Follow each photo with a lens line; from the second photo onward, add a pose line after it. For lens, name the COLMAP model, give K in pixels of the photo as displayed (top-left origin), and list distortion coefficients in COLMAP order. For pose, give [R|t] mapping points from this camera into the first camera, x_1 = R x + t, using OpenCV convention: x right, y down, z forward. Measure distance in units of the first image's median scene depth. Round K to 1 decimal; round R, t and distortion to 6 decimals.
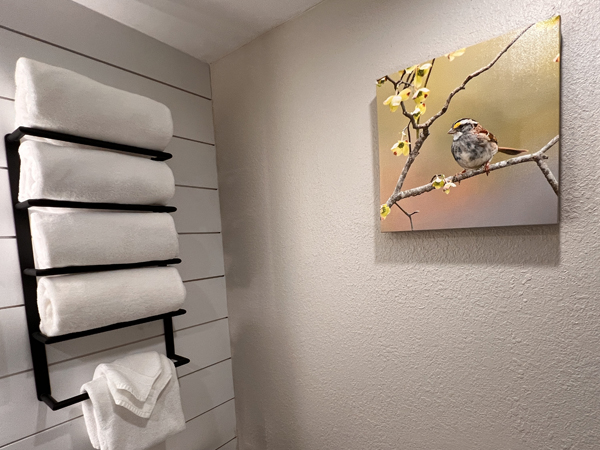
lens RADIAL K [[241.7, 0, 384.9], [0, 241.7, 238.2], [0, 0, 1]] dist [-0.002999, -0.000025]
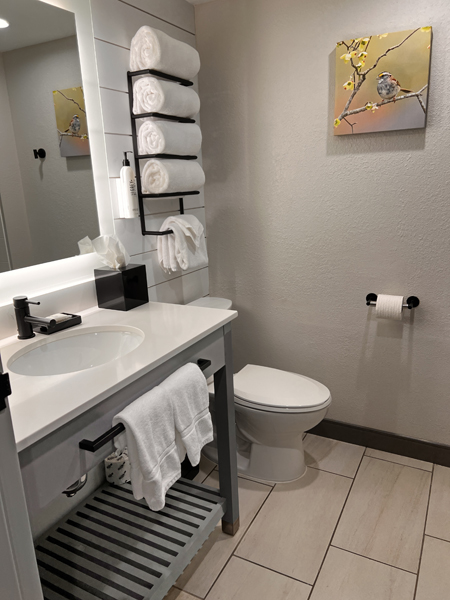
lens RADIAL K [[453.7, 0, 225.0], [0, 453.7, 300.0], [0, 0, 1]] dist [0.006798, -0.001636]
pose [[0.989826, -0.043733, 0.135397, -1.426209], [0.015594, 0.979204, 0.202279, 0.512207], [-0.141427, -0.198110, 0.969923, -2.564850]]
